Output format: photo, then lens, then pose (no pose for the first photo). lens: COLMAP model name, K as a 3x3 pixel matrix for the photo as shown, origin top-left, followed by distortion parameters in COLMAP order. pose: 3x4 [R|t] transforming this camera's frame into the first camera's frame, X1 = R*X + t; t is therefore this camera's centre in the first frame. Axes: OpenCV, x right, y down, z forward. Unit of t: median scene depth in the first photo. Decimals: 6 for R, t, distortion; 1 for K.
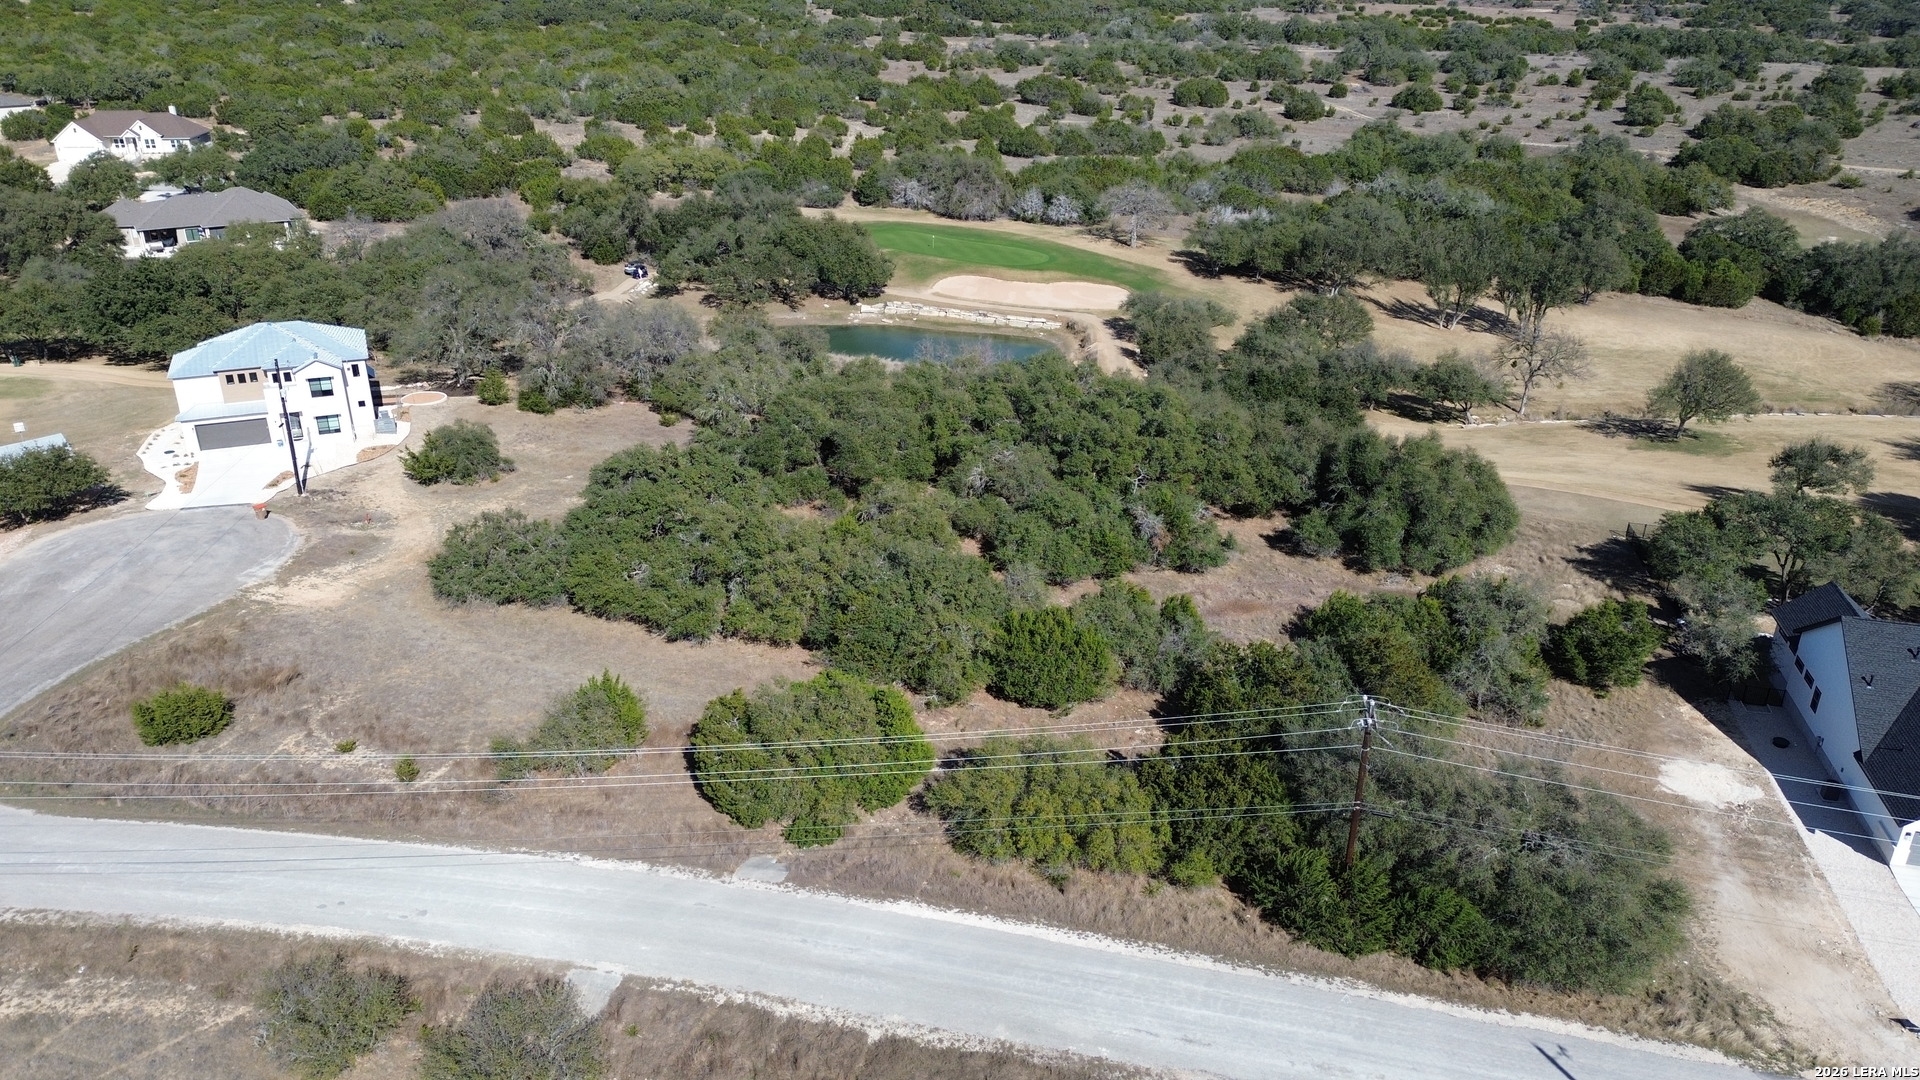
lens RADIAL K [[1349.2, 0, 965.5], [0, 1349.2, 537.2], [0, 0, 1]] dist [0.084205, -0.085047]
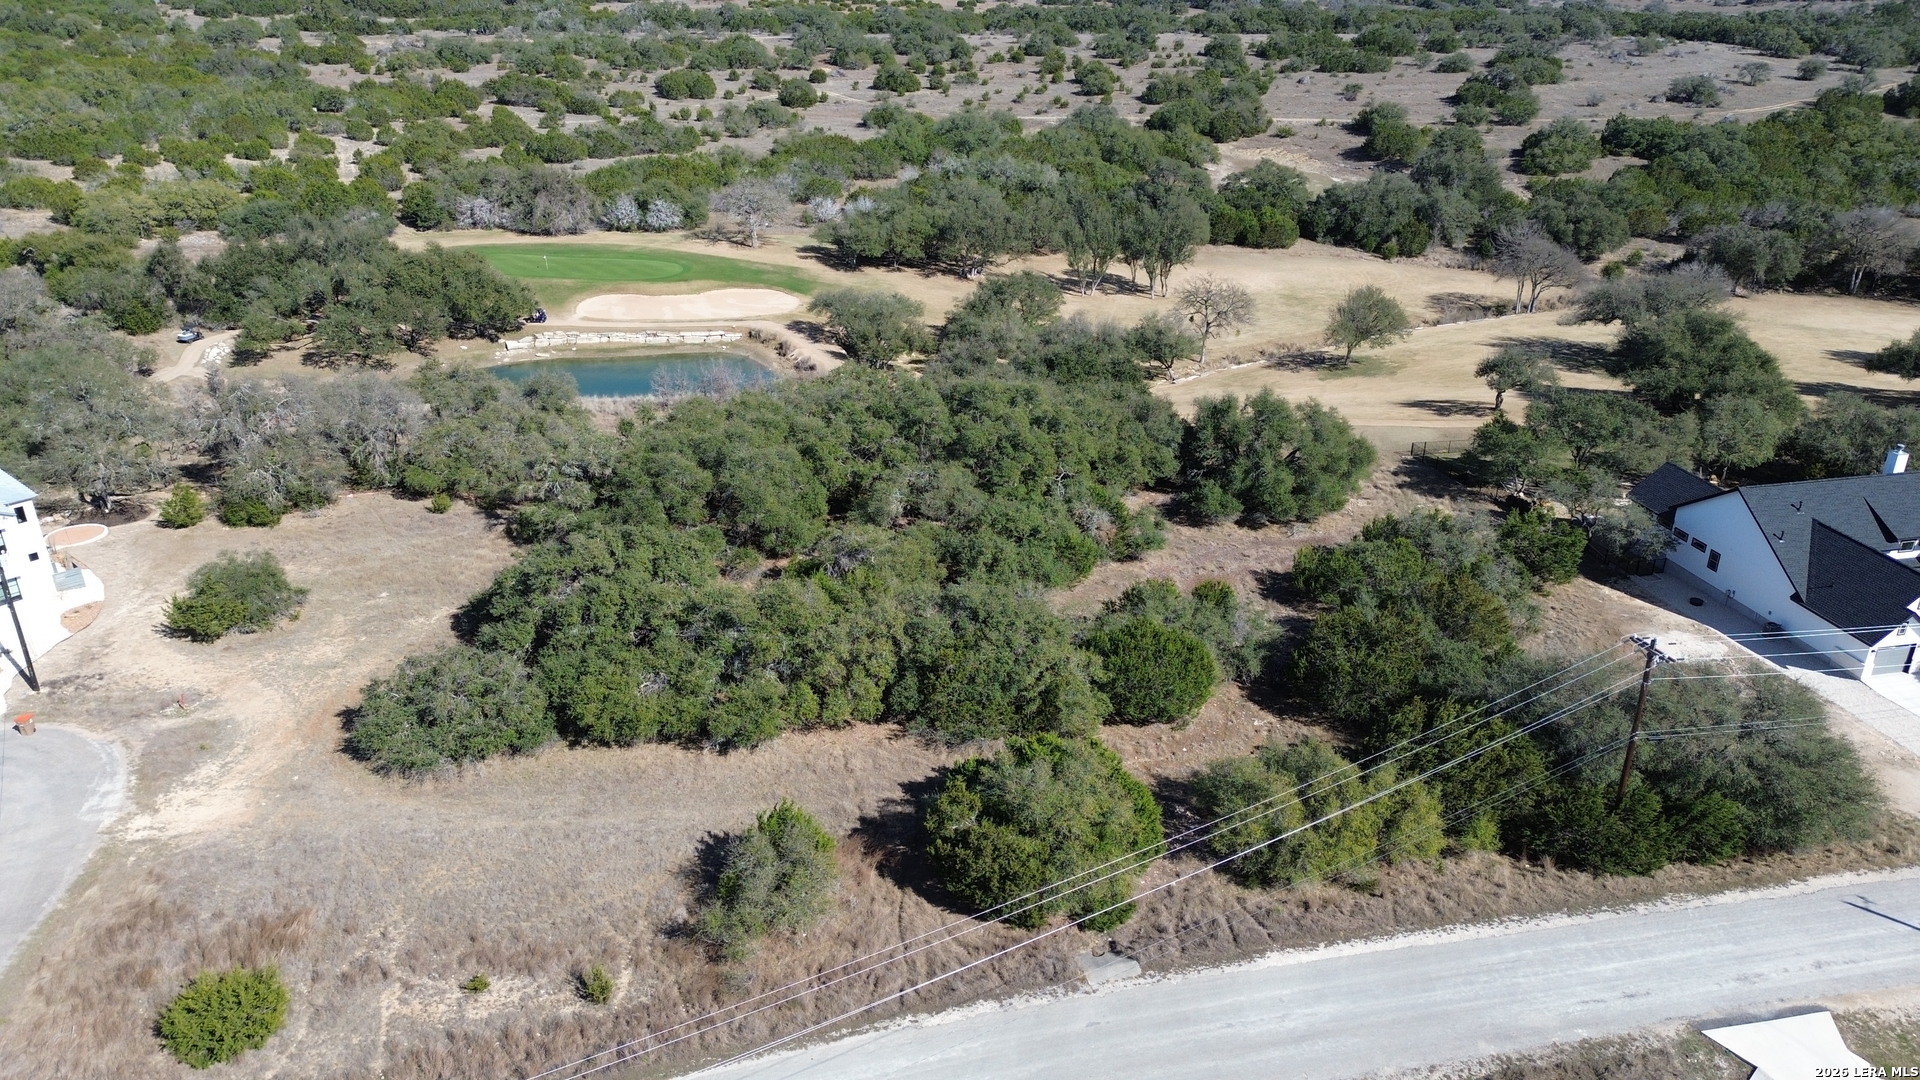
lens RADIAL K [[1349.2, 0, 965.5], [0, 1349.2, 537.2], [0, 0, 1]] dist [0.084205, -0.085047]
pose [[0.901631, -0.187562, 0.389721, -0.184843], [0.184214, 0.981794, 0.046326, -0.033070], [-0.391314, 0.030023, 0.919767, 0.067211]]
